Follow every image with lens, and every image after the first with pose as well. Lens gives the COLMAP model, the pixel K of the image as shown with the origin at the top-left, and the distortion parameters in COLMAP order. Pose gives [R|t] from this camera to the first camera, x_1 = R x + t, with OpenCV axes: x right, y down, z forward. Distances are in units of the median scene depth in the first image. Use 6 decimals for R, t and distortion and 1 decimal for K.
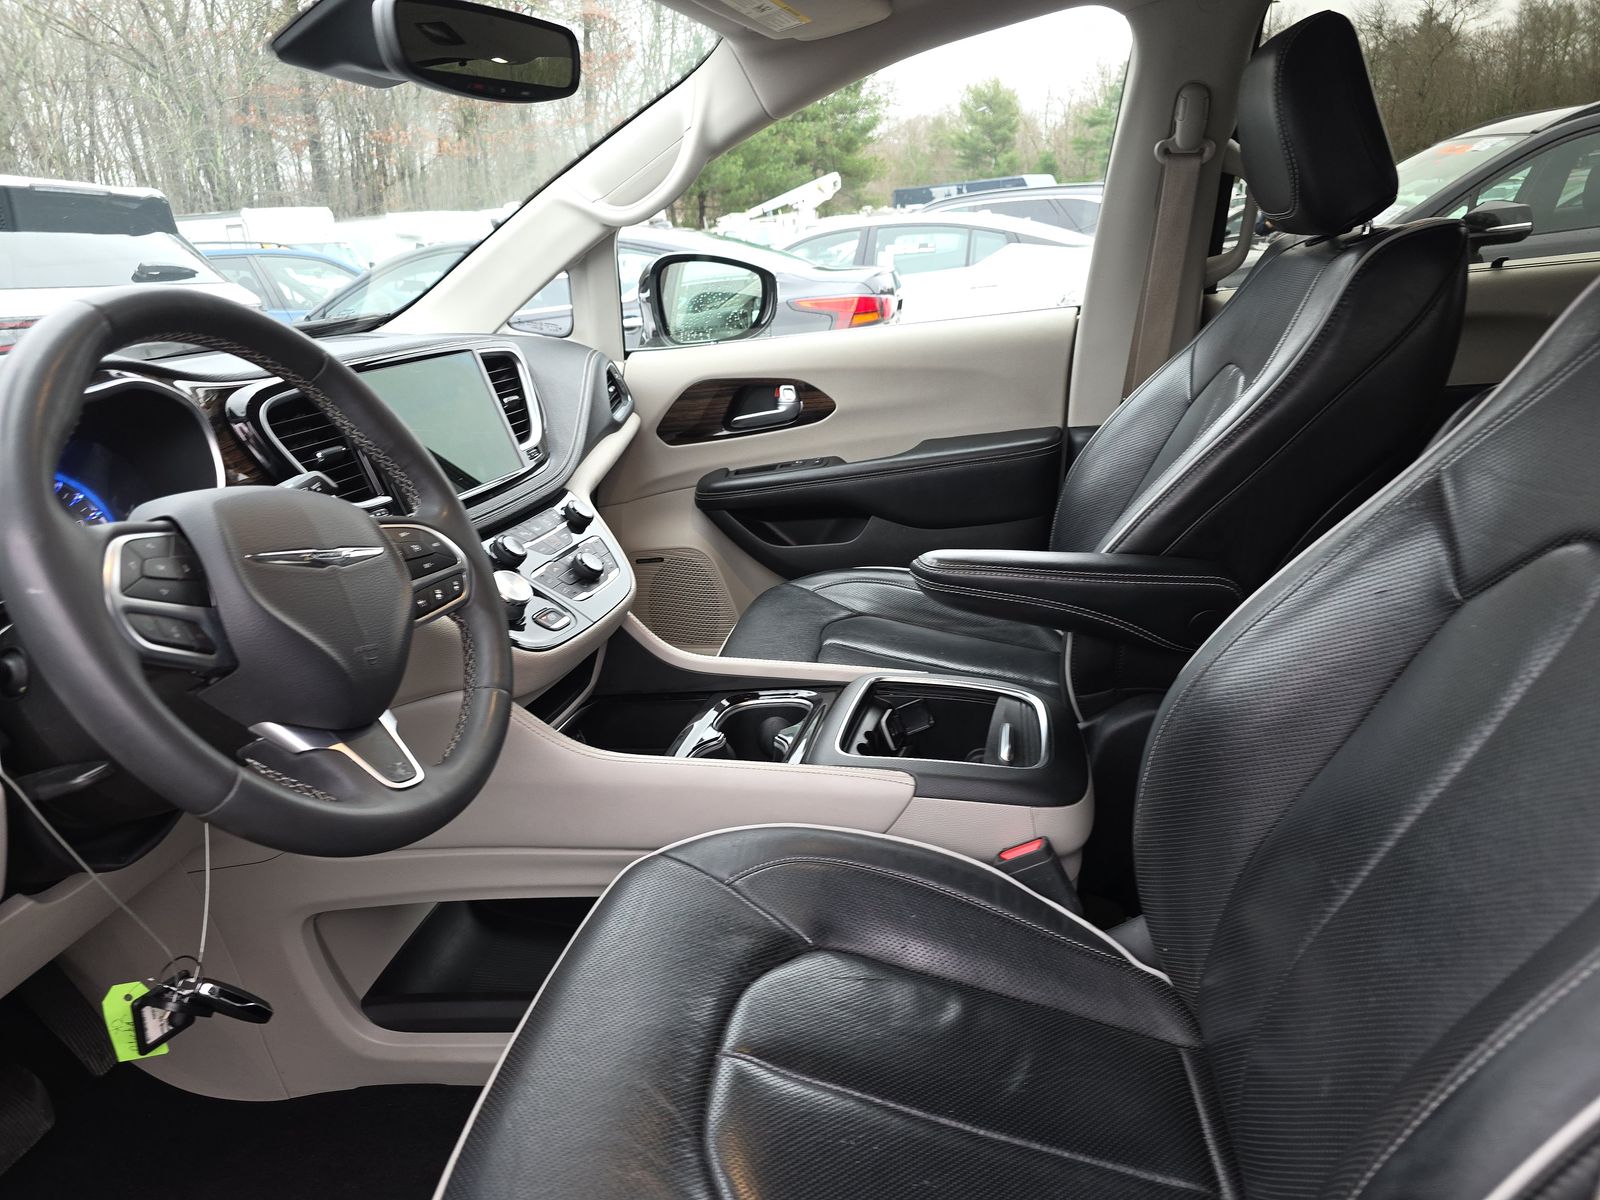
lens RADIAL K [[1063.7, 0, 821.3], [0, 1063.7, 598.8], [0, 0, 1]] dist [0.036336, -0.026787]
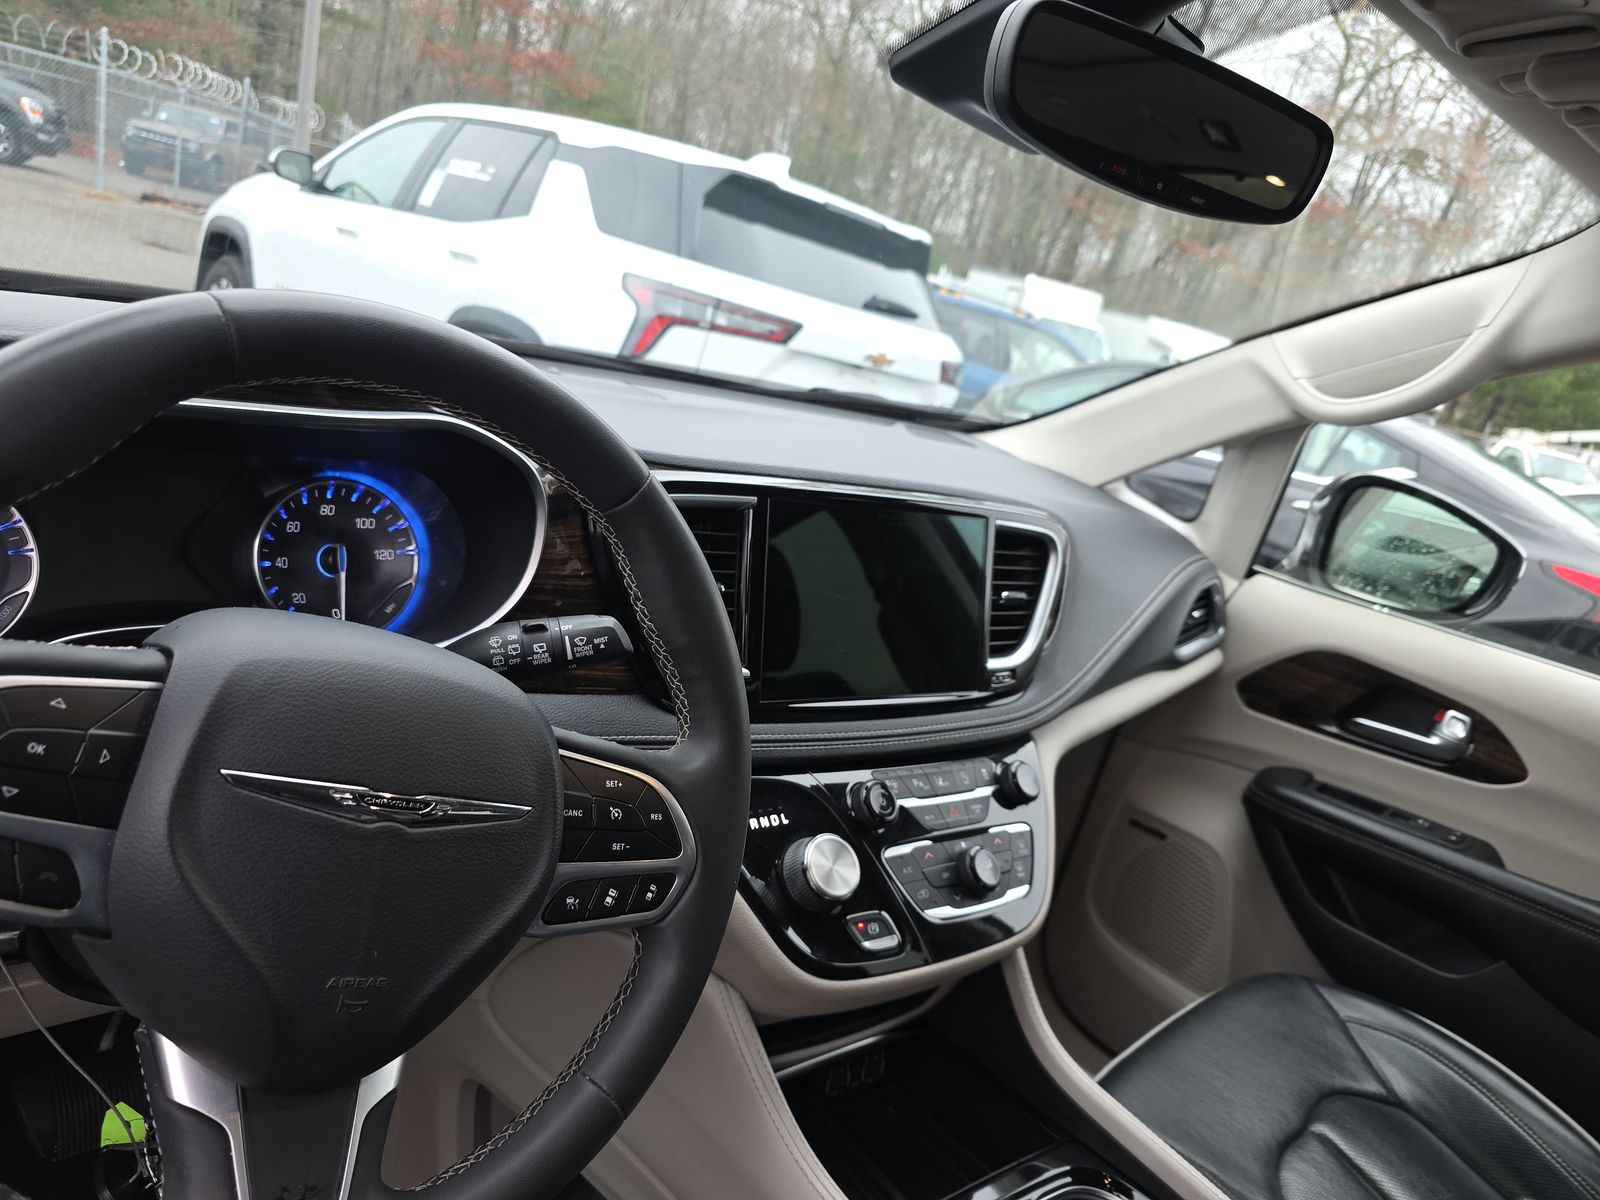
lens RADIAL K [[1063.7, 0, 821.3], [0, 1063.7, 598.8], [0, 0, 1]] dist [0.036336, -0.026787]
pose [[0.744725, 0.416292, -0.521618, -0.009154], [-0.463738, 0.884874, 0.044109, -0.102269], [0.479928, 0.209045, 0.852038, 0.216115]]
